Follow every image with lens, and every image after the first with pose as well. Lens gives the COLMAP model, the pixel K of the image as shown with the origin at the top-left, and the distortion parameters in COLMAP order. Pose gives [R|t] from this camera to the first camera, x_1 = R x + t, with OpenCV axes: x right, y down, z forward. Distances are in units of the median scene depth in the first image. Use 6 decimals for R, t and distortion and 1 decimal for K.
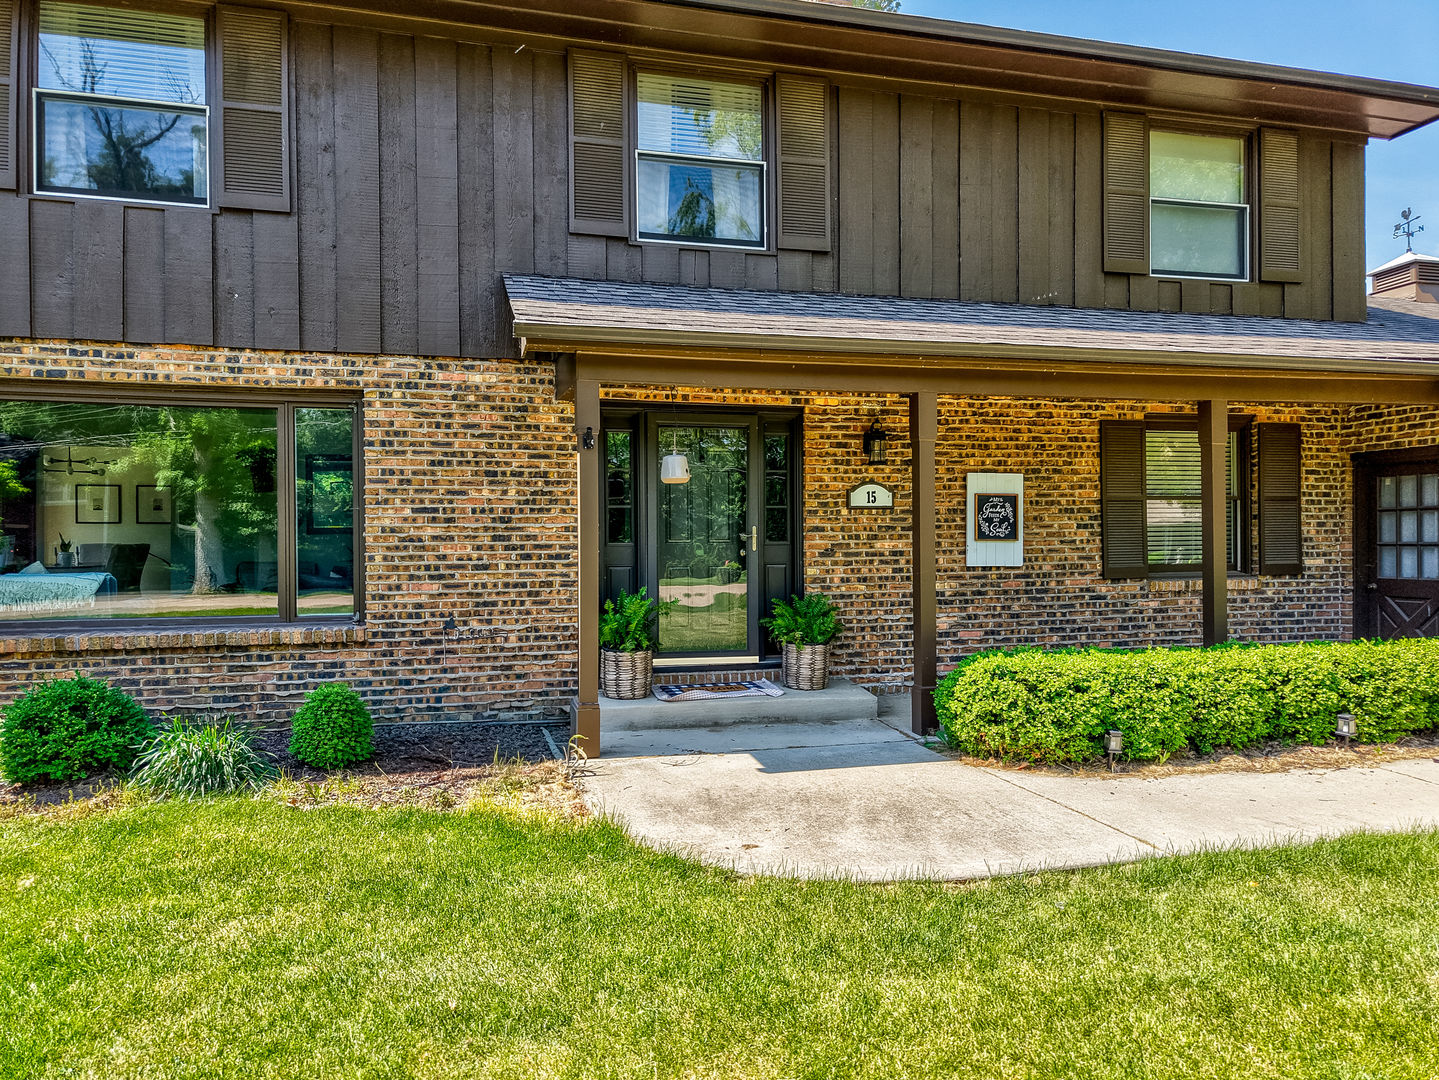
lens RADIAL K [[993.4, 0, 719.5], [0, 993.4, 540.0], [0, 0, 1]] dist [0.029743, 0.000645]
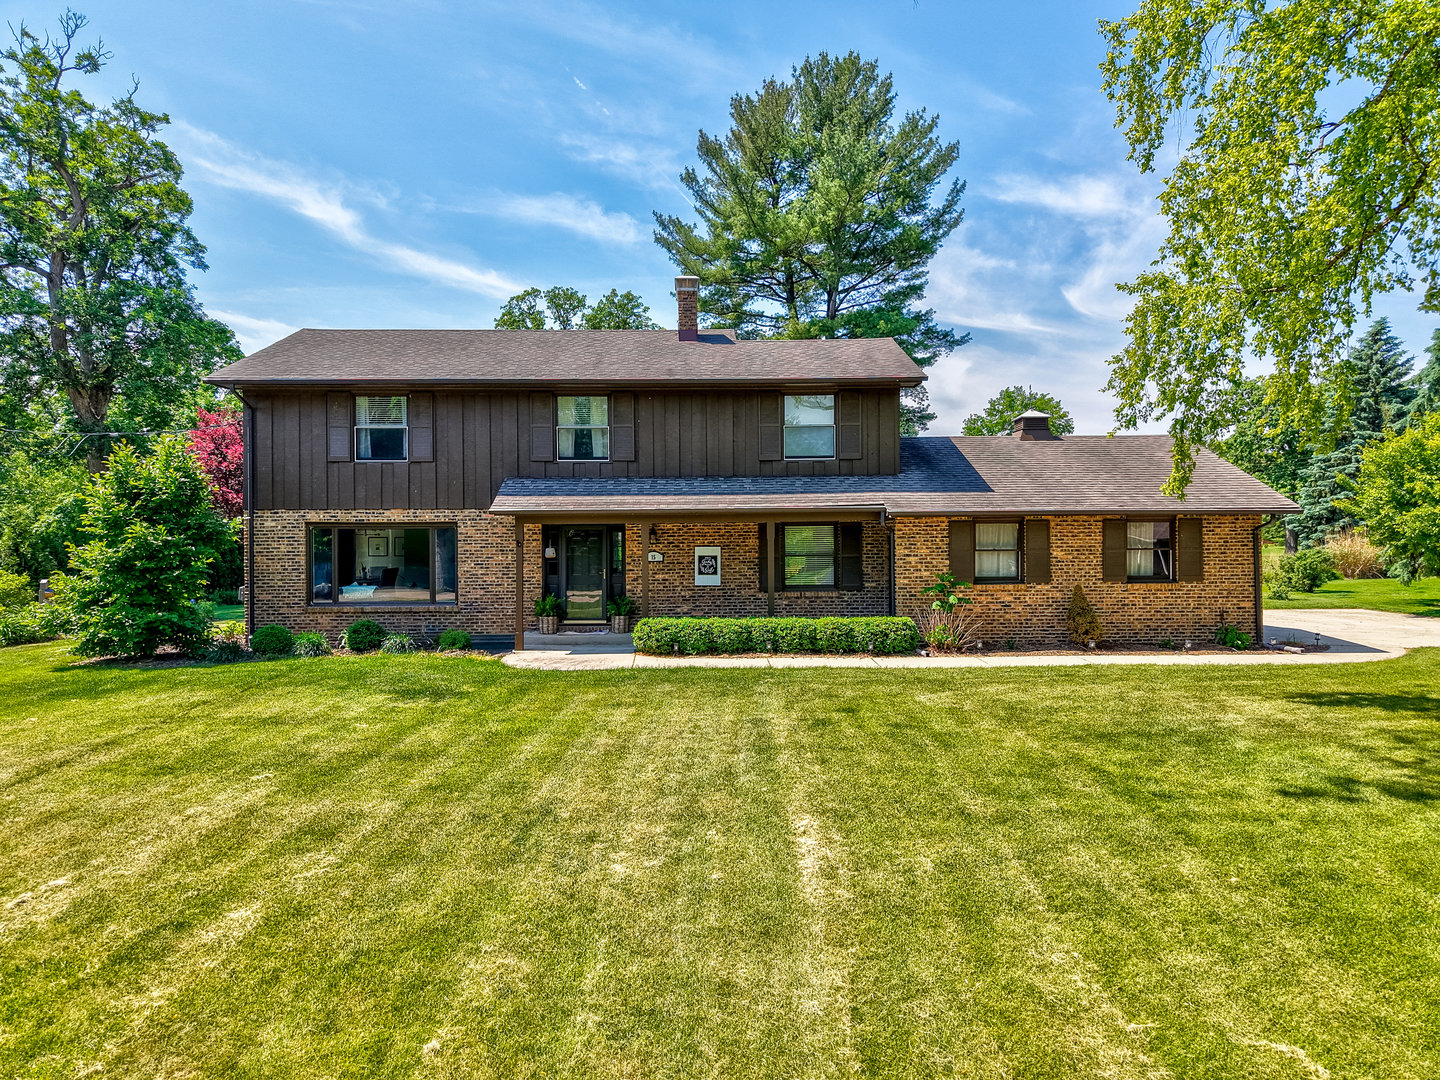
lens RADIAL K [[959.8, 0, 720.0], [0, 959.8, 540.0], [0, 0, 1]] dist [0.037683, -0.002813]
pose [[0.975059, 0.000213, -0.221944, 0.927568], [0.000163, 0.999999, 0.001678, -0.098944], [0.221944, -0.001672, 0.975058, -1.421388]]
